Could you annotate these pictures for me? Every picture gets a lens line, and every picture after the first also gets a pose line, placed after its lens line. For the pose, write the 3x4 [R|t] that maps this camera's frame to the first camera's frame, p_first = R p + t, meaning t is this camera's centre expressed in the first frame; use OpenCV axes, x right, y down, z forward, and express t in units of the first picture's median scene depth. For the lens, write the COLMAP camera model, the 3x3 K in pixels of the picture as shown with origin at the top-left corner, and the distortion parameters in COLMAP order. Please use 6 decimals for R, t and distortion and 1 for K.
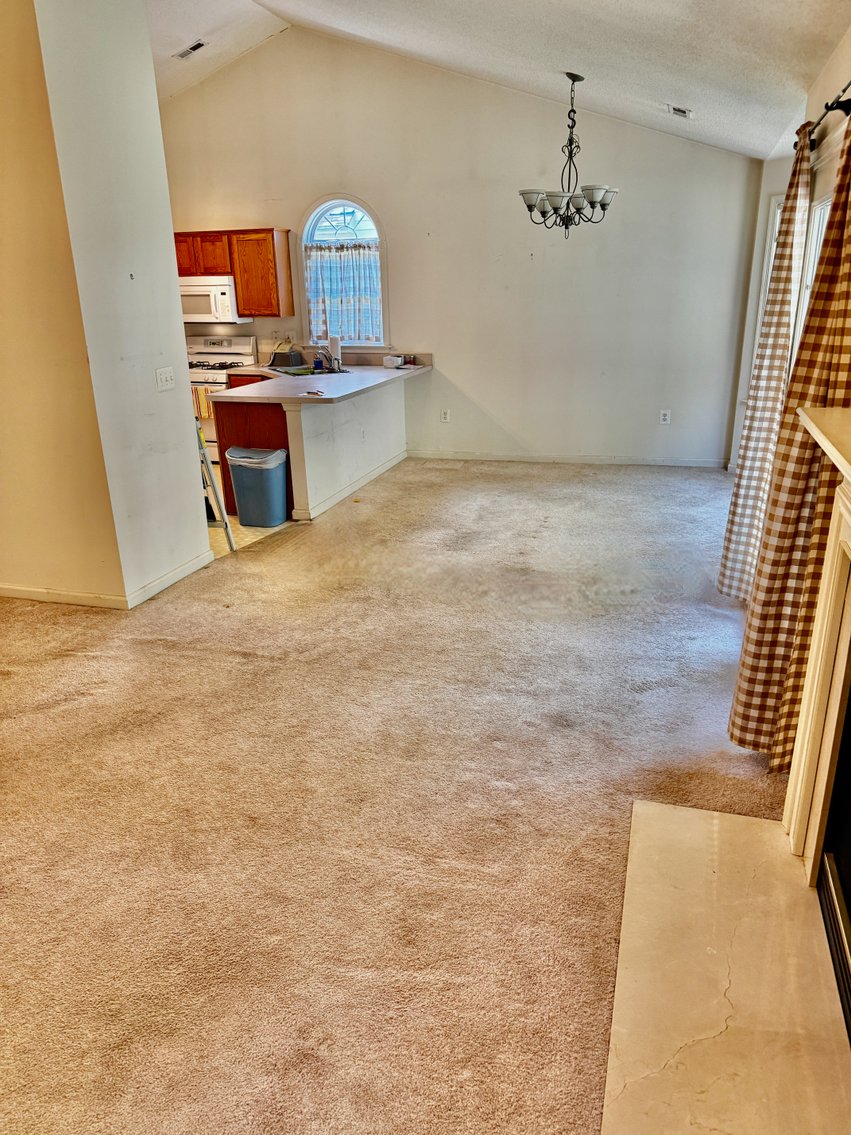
lens RADIAL K [[799.3, 0, 420.0], [0, 799.3, 570.3], [0, 0, 1]] dist [0.059550, -0.068527]
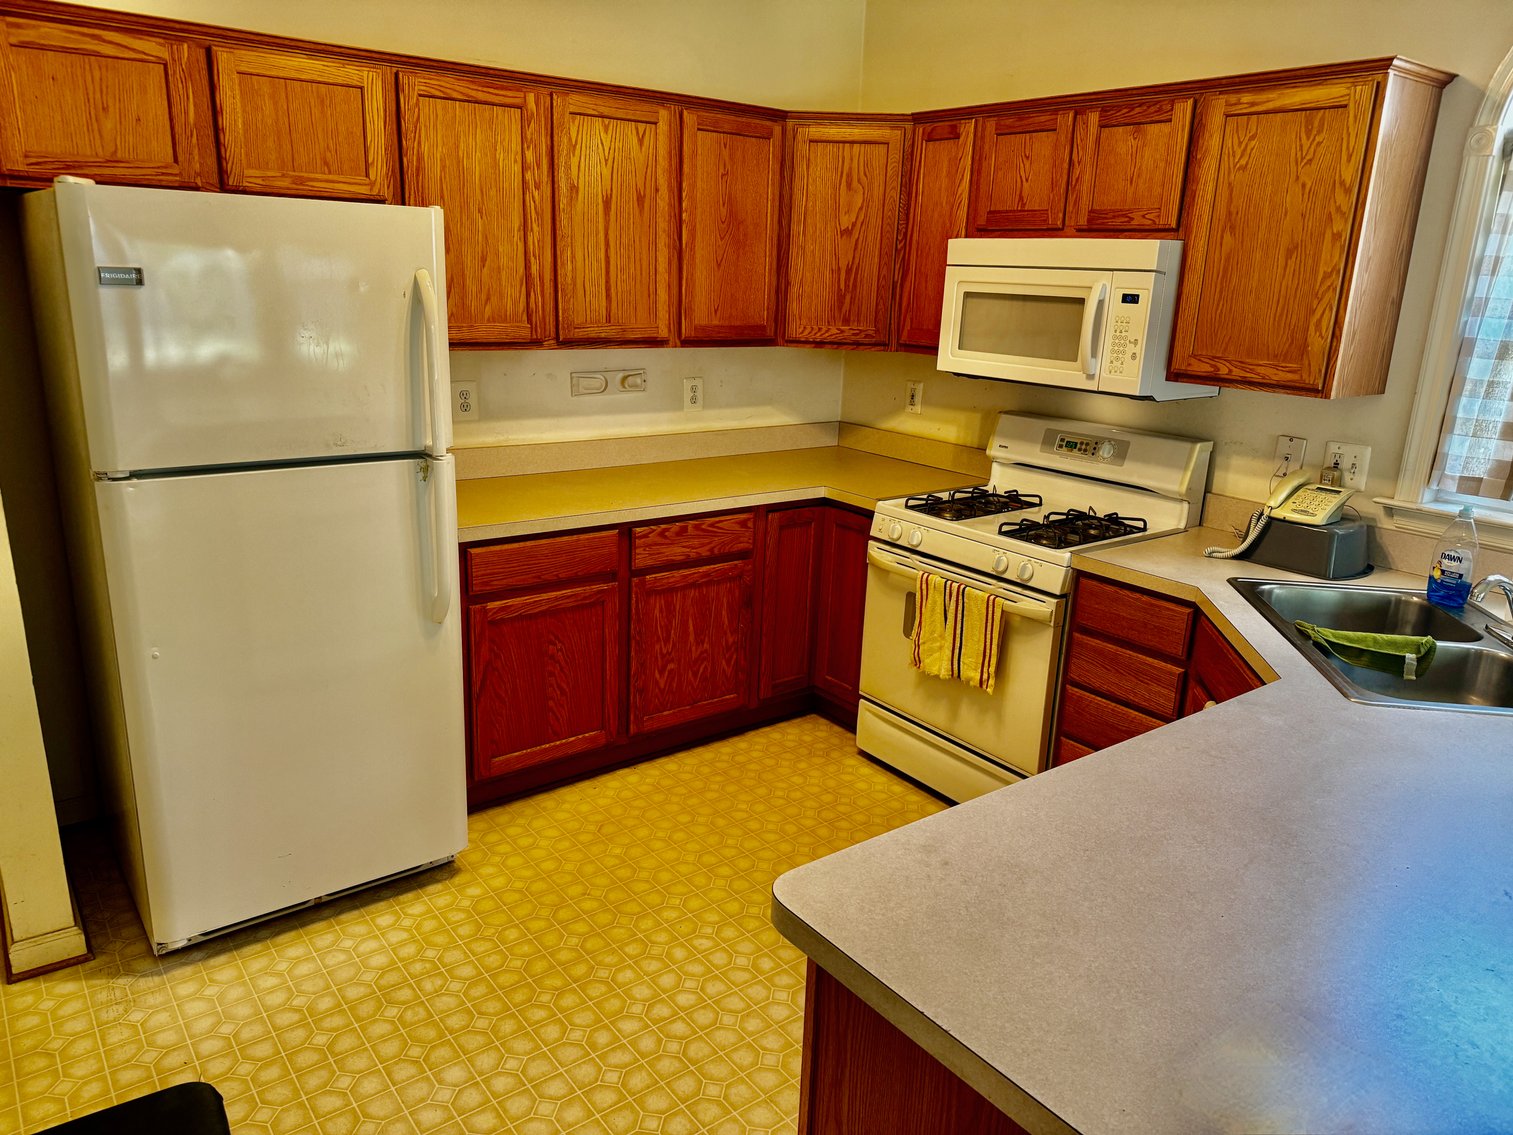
lens RADIAL K [[1065.5, 0, 763.3], [0, 1065.5, 564.3], [0, 0, 1]] dist [0.059550, -0.068527]
pose [[0.817383, 0.205136, -0.538335, -0.123563], [-0.244473, 0.969655, -0.001703, -0.216285], [0.521650, 0.133000, 0.842729, 0.614037]]
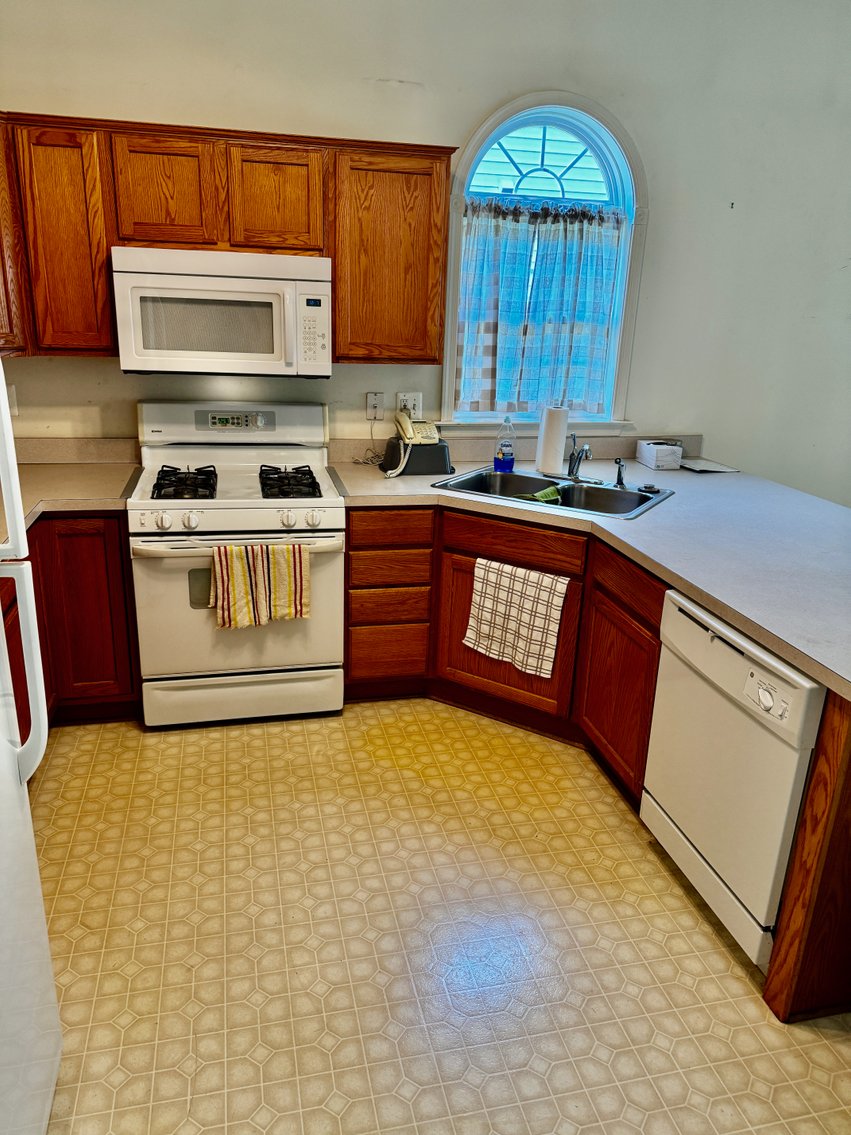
lens RADIAL K [[799.3, 0, 423.4], [0, 799.3, 558.7], [0, 0, 1]] dist [0.059550, -0.068527]
pose [[0.874896, -0.098425, 0.474204, -0.388411], [0.111973, 0.993711, -0.000336, -0.213259], [-0.471188, 0.053392, 0.880415, 0.636682]]
